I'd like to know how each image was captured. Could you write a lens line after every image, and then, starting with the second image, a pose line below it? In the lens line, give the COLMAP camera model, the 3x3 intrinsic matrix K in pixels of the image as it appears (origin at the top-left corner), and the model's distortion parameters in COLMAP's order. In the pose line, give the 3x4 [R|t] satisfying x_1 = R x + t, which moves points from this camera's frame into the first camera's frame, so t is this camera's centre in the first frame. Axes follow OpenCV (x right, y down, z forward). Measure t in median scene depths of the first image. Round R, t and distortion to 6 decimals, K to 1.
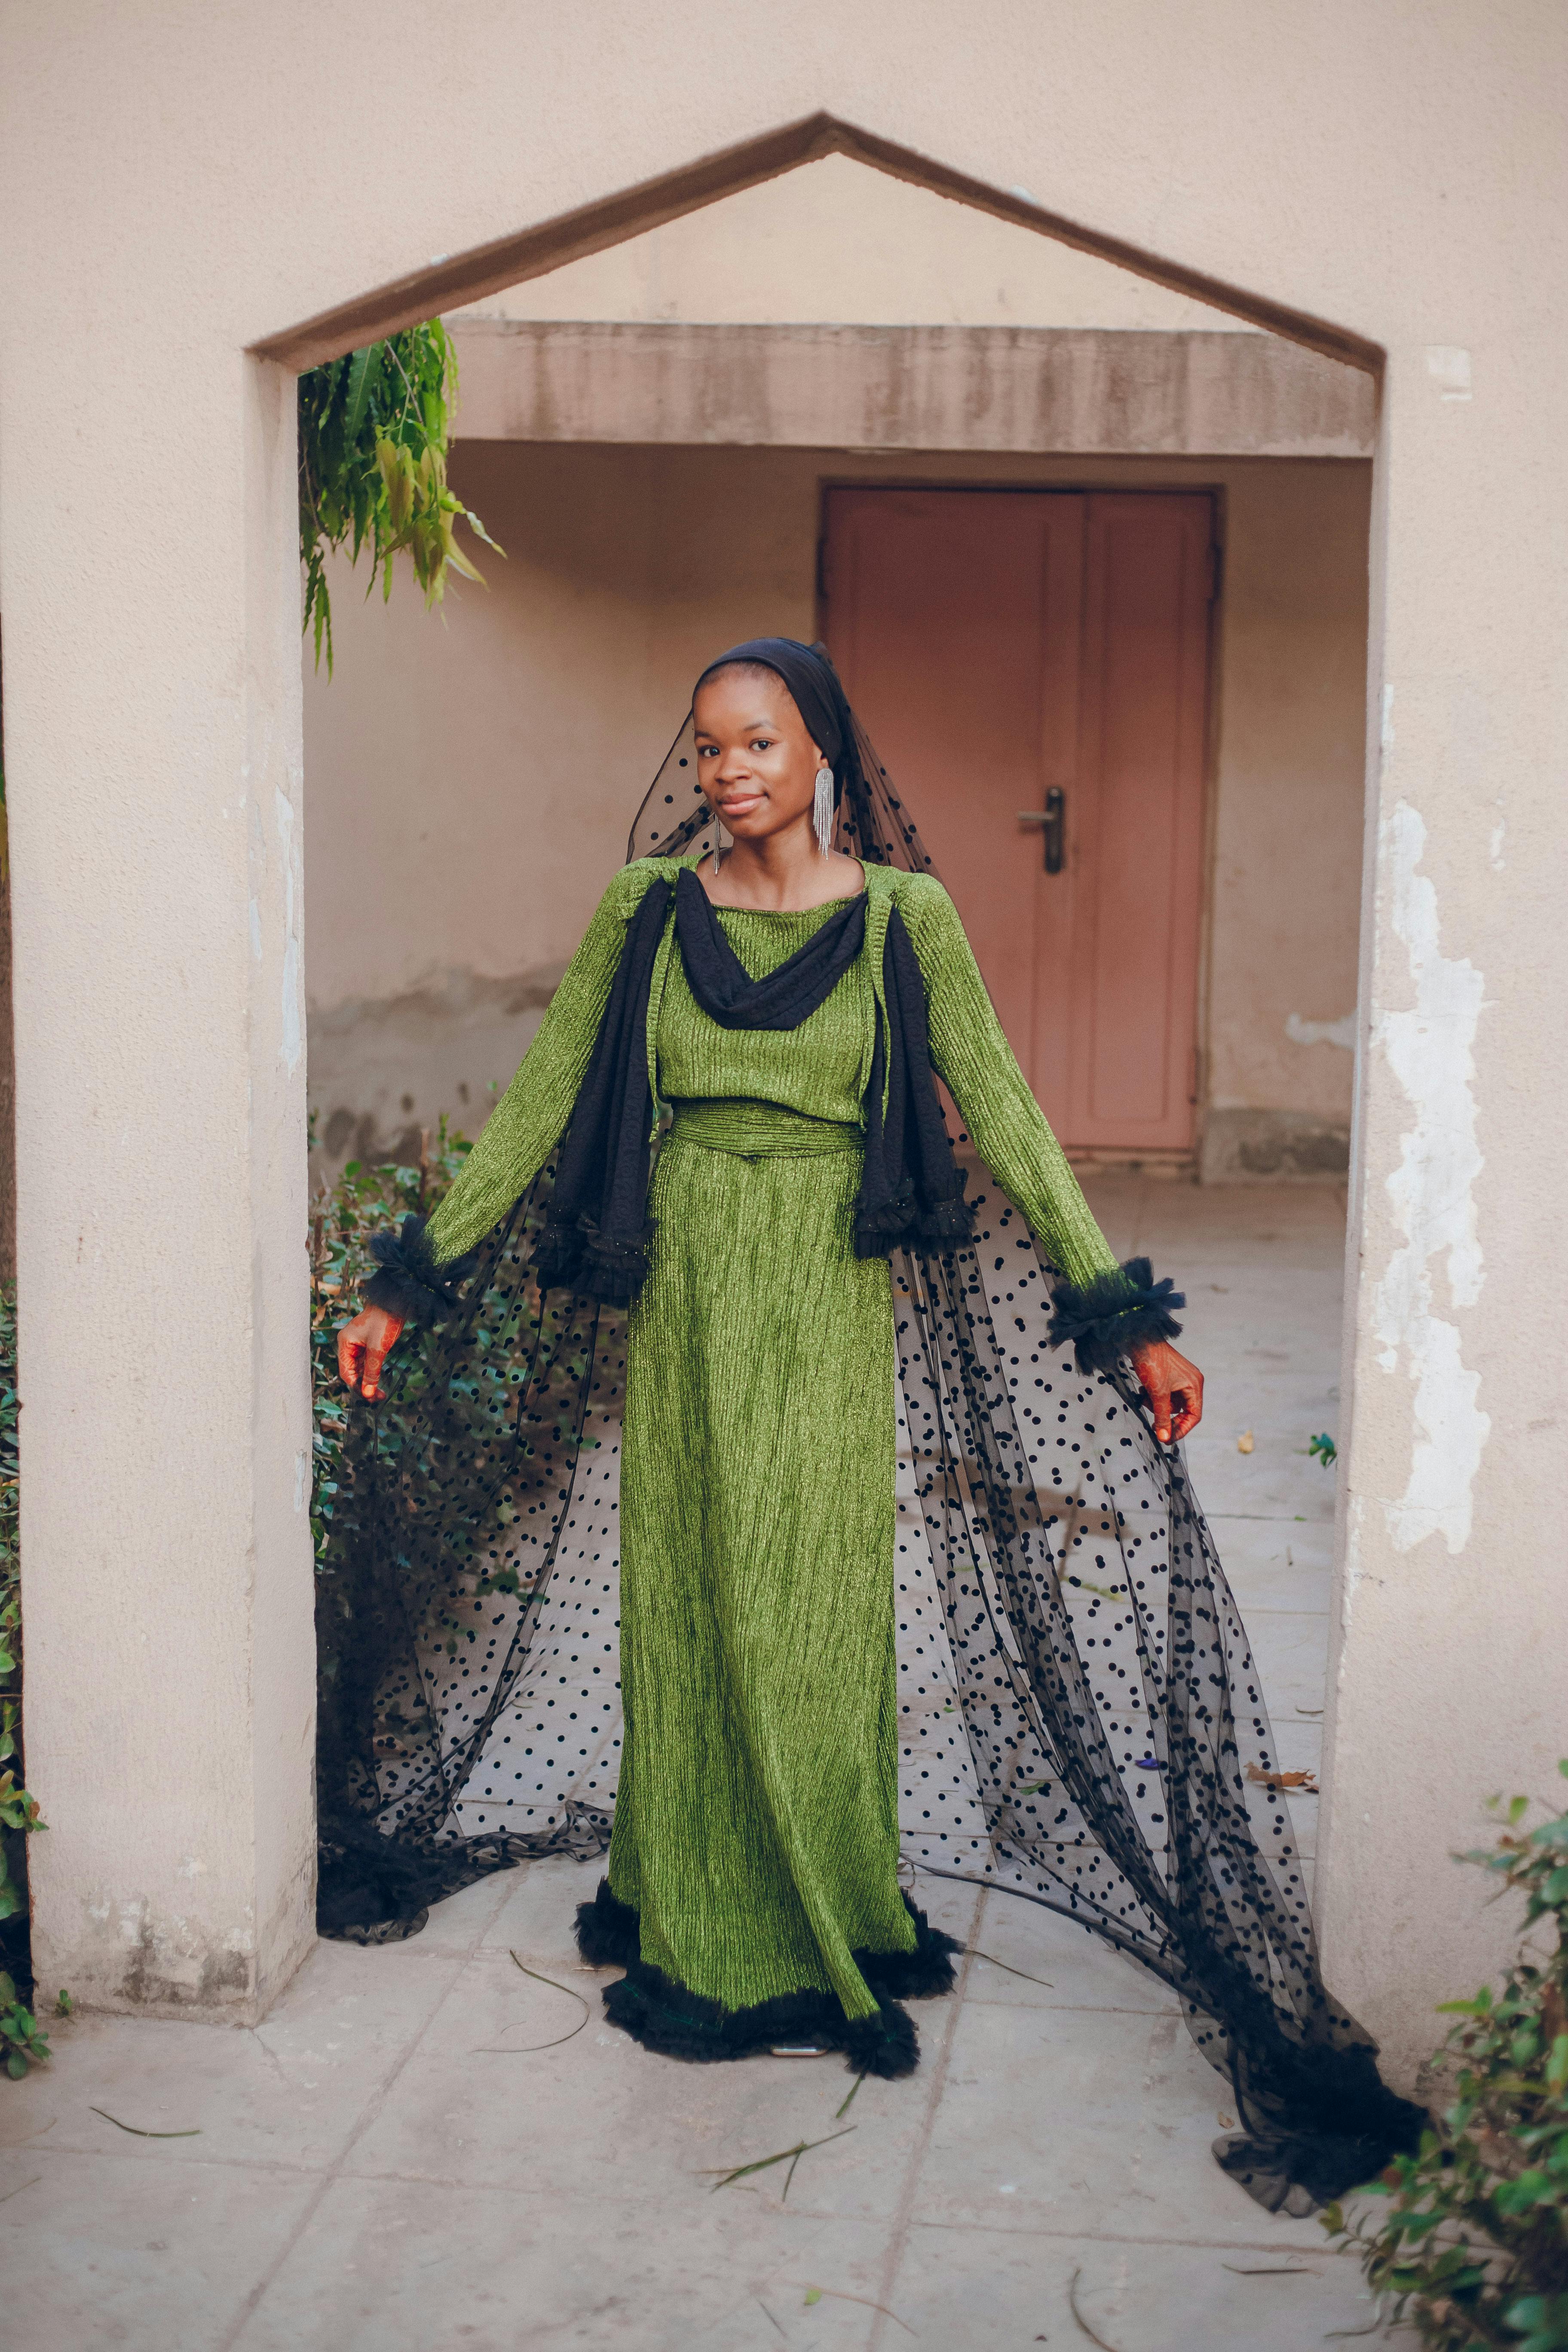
lens RADIAL K [[3468.2, 0, 784.0], [0, 3468.2, 1176.0], [0, 0, 1]] dist [-0.065065, -0.068847]
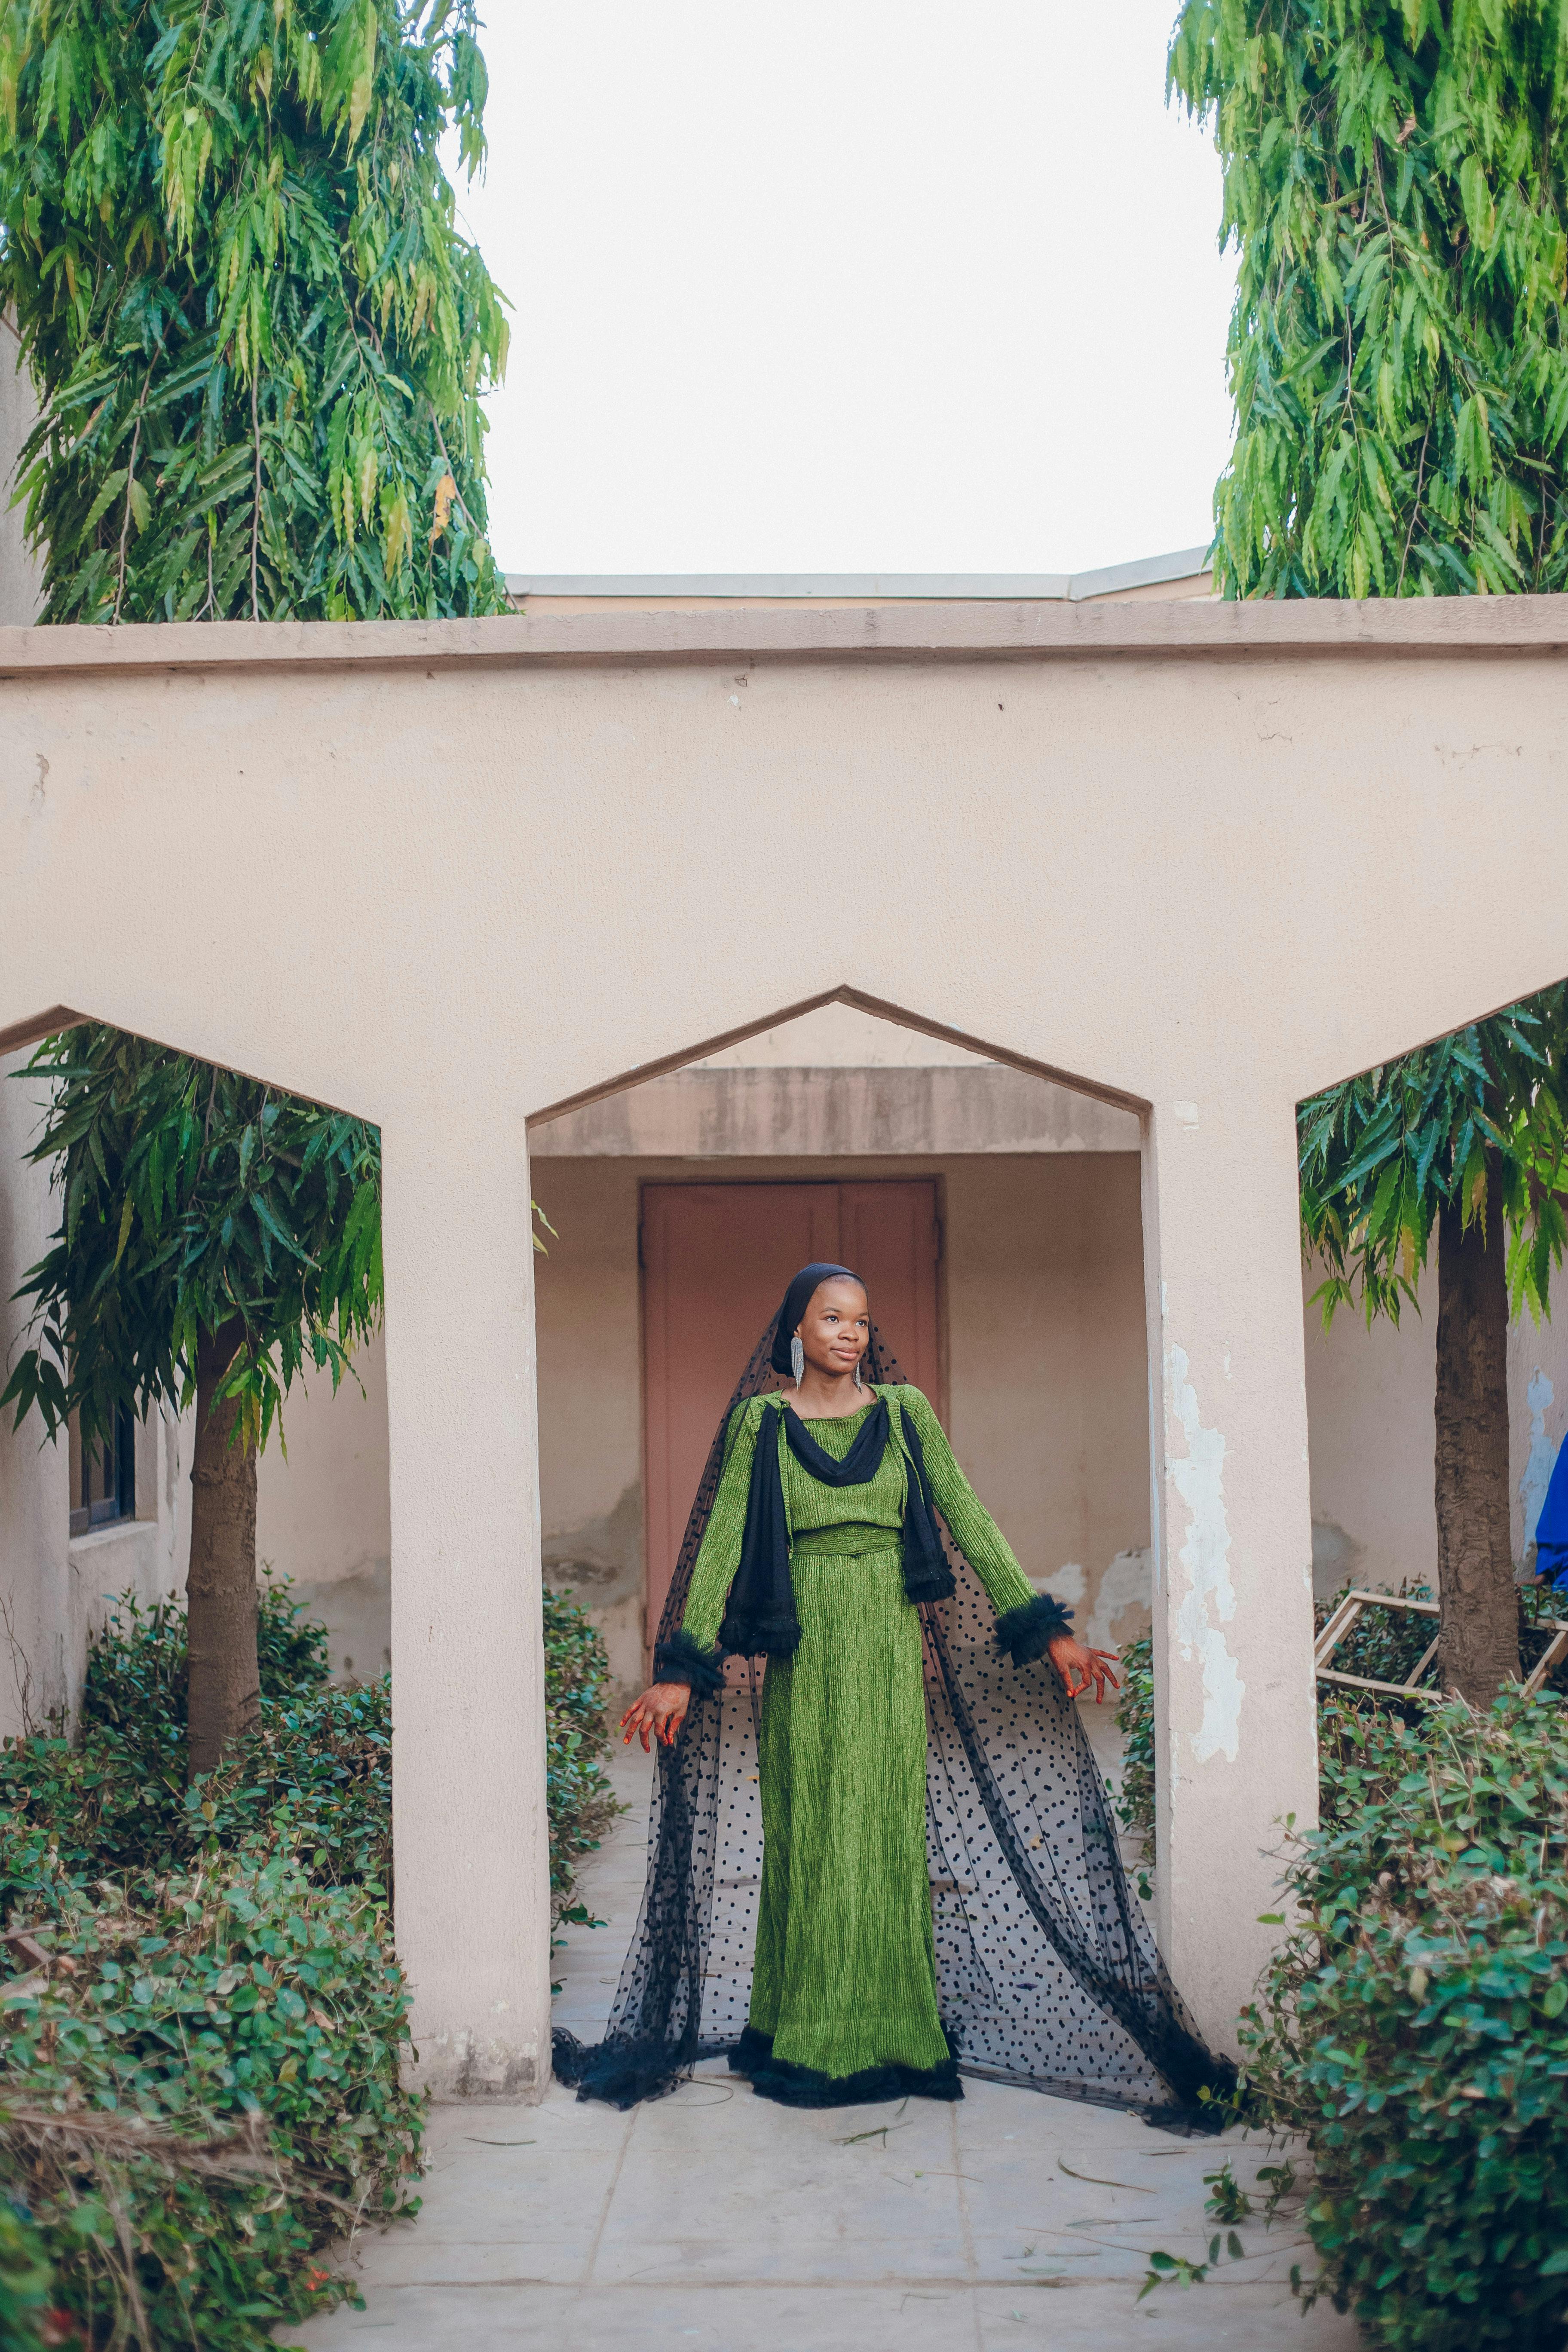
lens RADIAL K [[3468.2, 0, 784.0], [0, 3468.2, 1176.0], [0, 0, 1]] dist [-0.065065, -0.068847]
pose [[0.992706, -0.027443, 0.117396, -0.108364], [0.049917, 0.979923, -0.193028, 0.066950], [-0.109742, 0.197480, 0.974145, -0.354781]]
